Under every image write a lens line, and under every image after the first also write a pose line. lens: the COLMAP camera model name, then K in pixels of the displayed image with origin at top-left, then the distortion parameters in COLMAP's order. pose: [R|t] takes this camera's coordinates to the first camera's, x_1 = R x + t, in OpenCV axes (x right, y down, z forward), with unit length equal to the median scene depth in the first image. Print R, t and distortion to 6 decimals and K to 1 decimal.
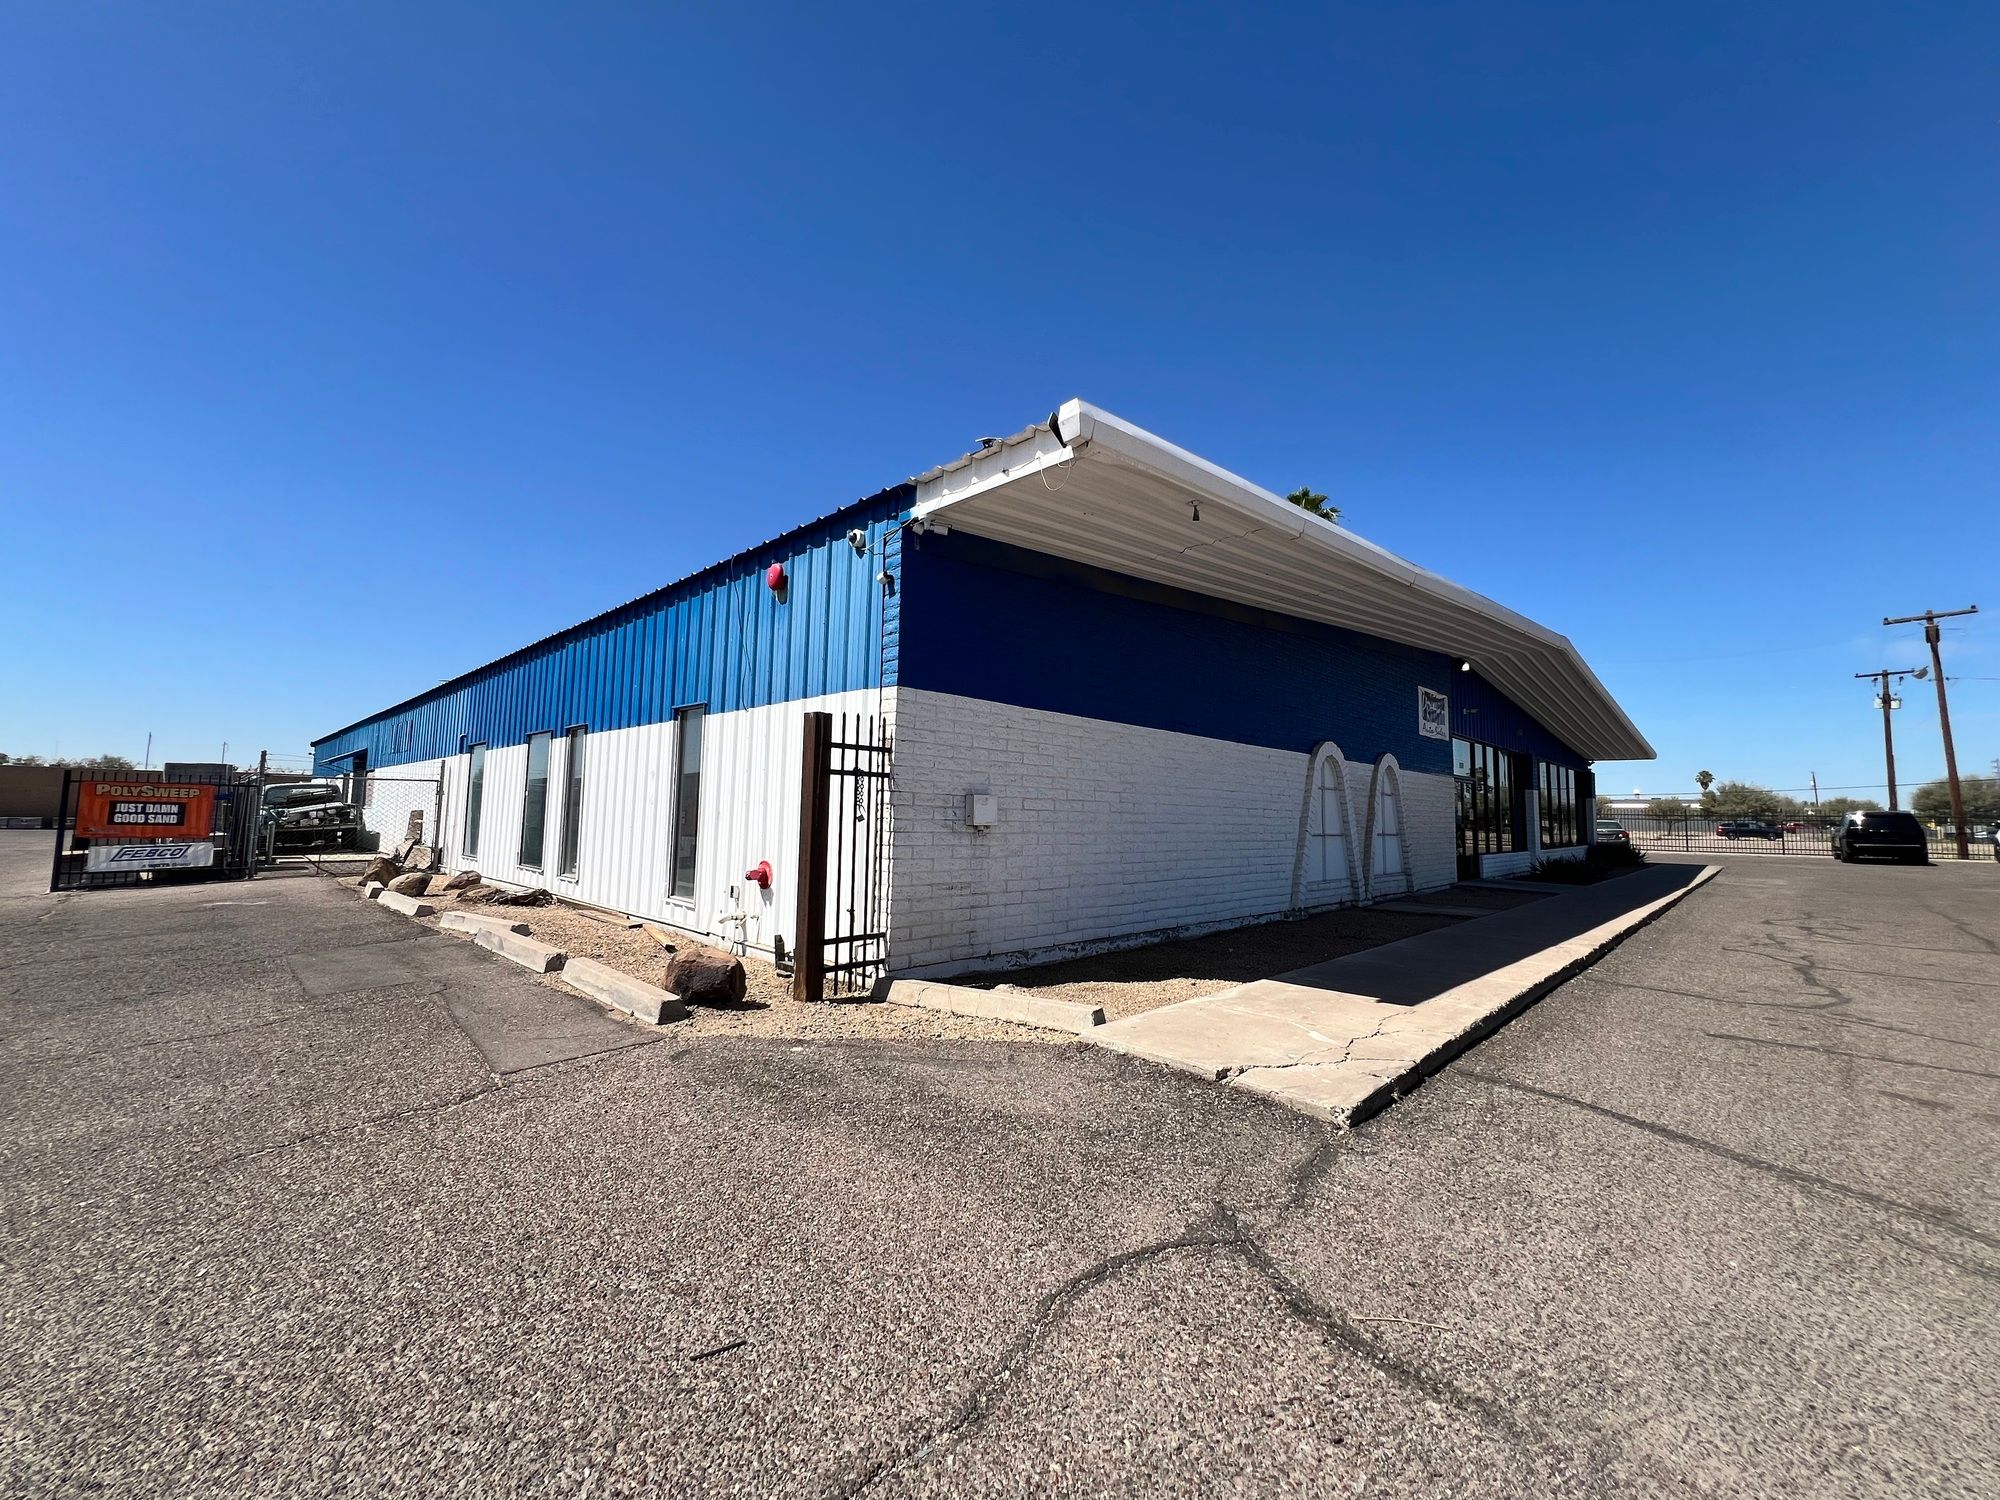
lens RADIAL K [[788.5, 0, 1000.0], [0, 788.5, 750.0], [0, 0, 1]] dist [-0.001806, 0.000012]
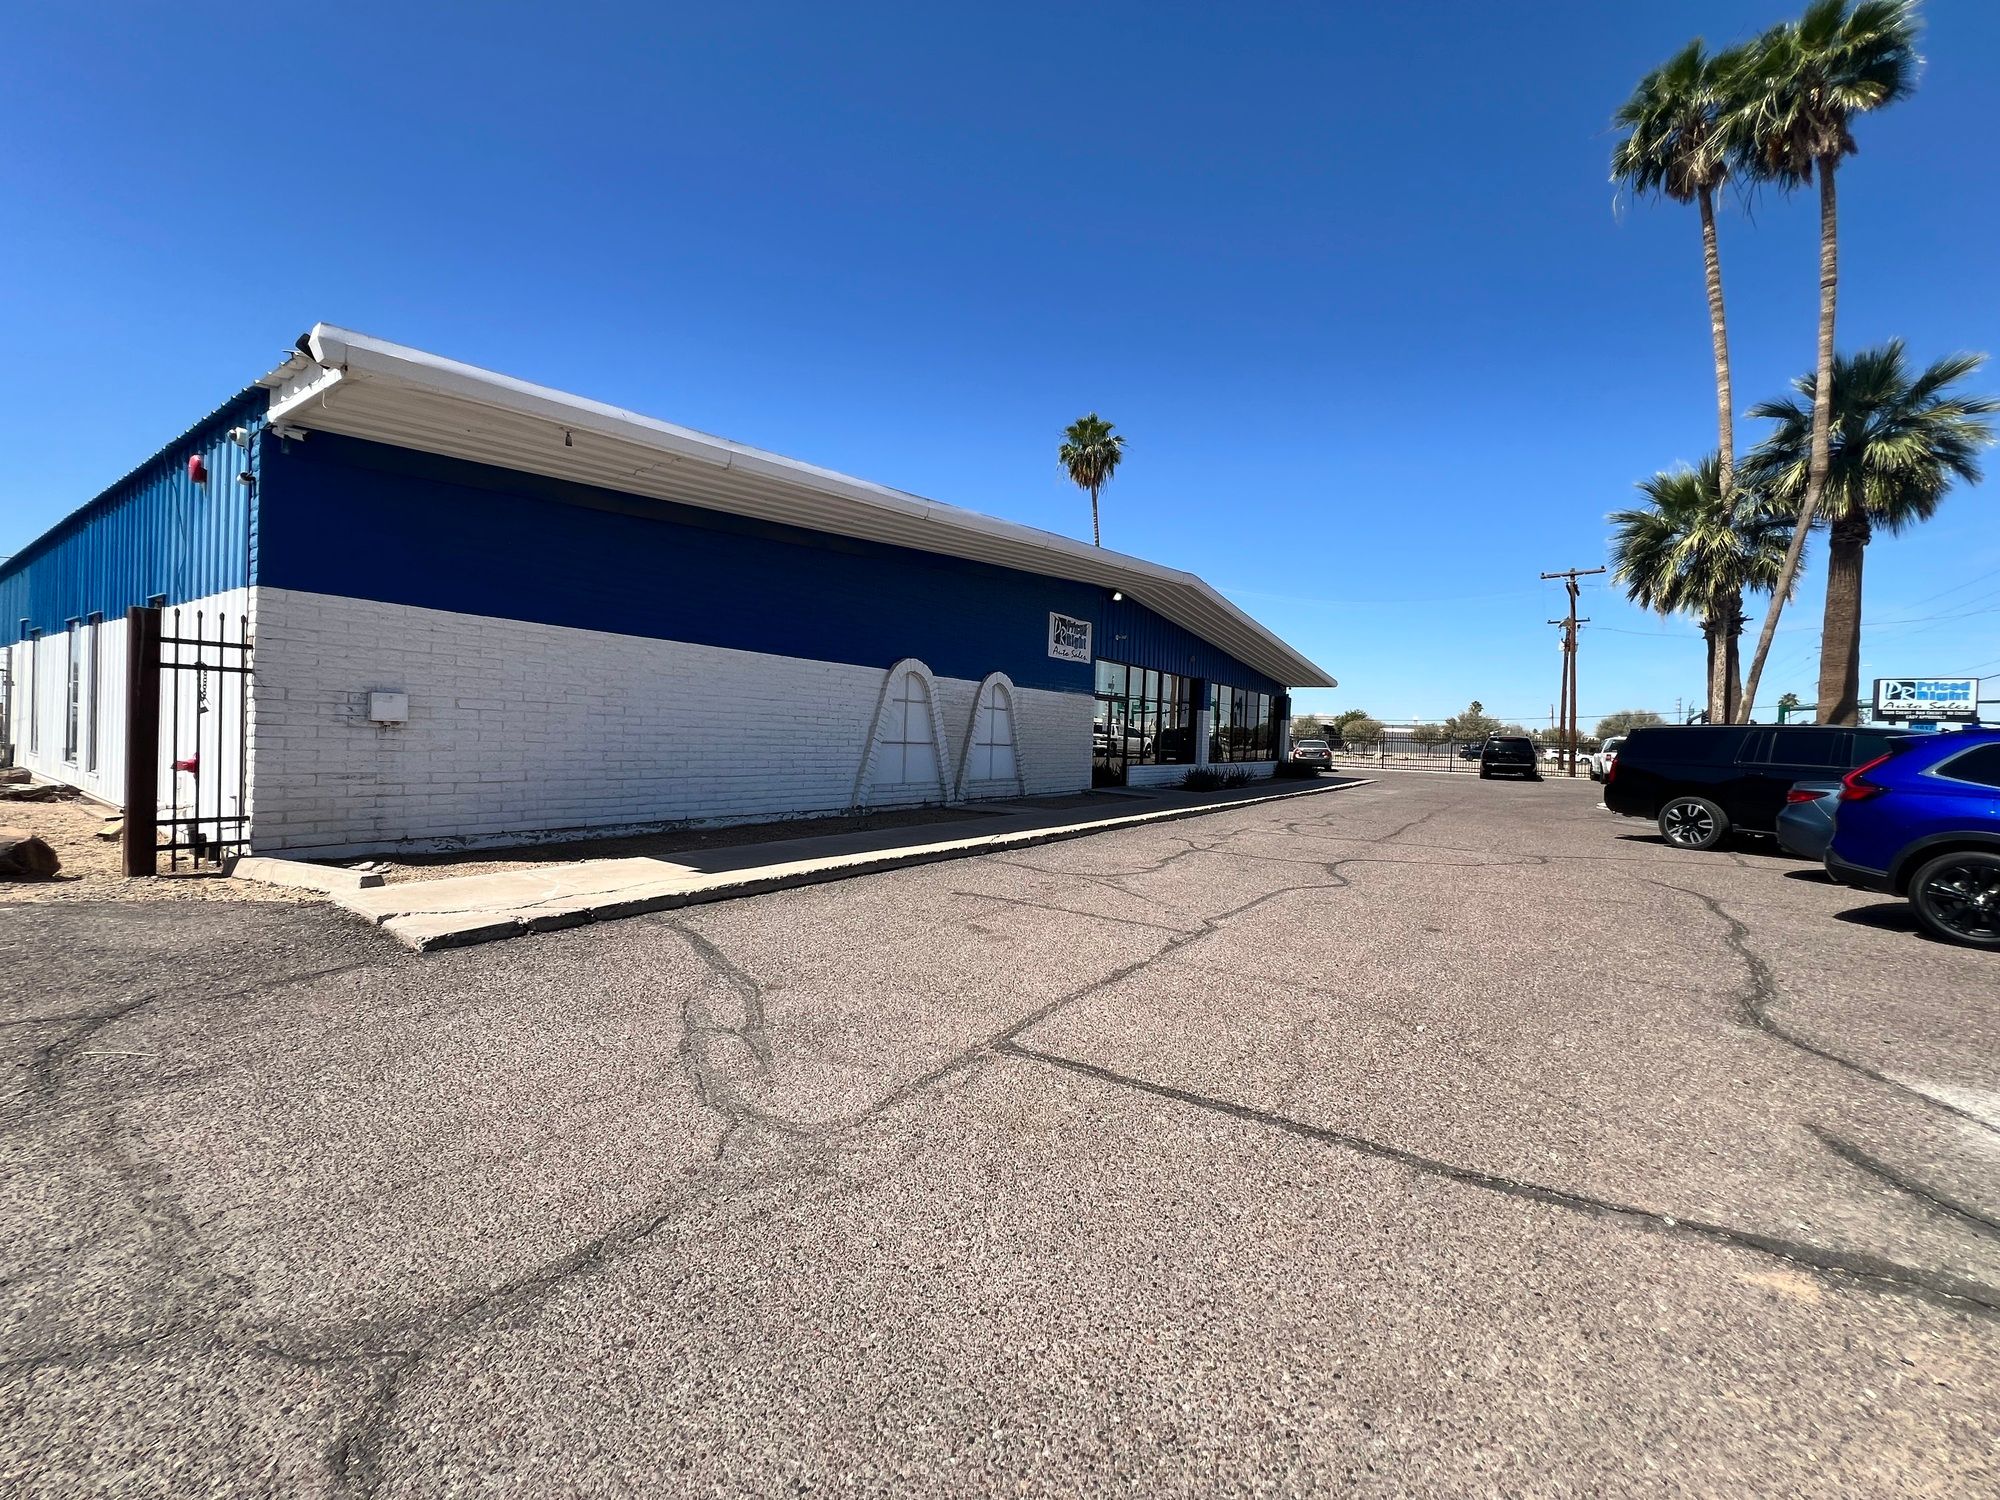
lens RADIAL K [[788.5, 0, 1000.0], [0, 788.5, 750.0], [0, 0, 1]] dist [-0.001806, 0.000012]
pose [[0.984966, 0.015294, 0.172069, 0.548001], [-0.033843, 0.993855, 0.105387, -0.006346], [-0.169400, -0.109626, 0.979431, -0.181345]]
